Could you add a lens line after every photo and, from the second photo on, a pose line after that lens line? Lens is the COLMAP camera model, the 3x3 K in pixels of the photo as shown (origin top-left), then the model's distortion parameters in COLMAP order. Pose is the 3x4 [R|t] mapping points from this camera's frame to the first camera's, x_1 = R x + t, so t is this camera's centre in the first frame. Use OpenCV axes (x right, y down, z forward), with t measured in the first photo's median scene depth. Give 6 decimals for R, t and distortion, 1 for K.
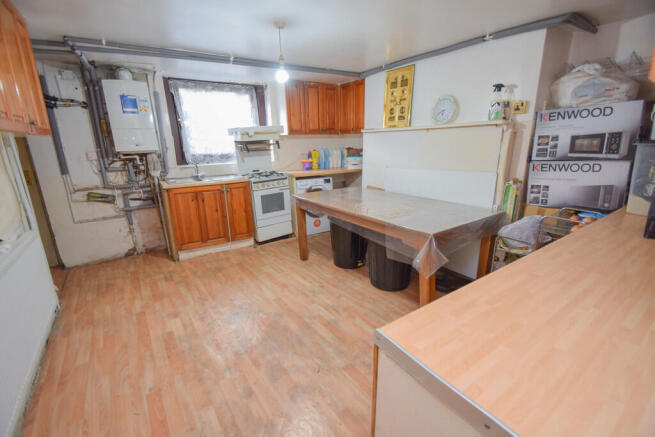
lens RADIAL K [[283.1, 0, 325.6], [0, 283.1, 220.5], [0, 0, 1]] dist [0.004627, -0.000957]
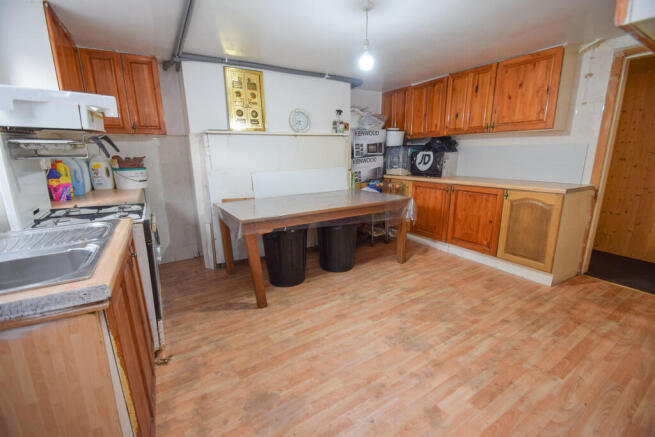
lens RADIAL K [[283.1, 0, 325.6], [0, 283.1, 220.5], [0, 0, 1]] dist [0.004627, -0.000957]
pose [[0.067561, -0.220563, 0.973030, -1.069054], [0.279859, 0.940295, 0.193711, -0.237511], [-0.957661, 0.259224, 0.125253, 1.061854]]
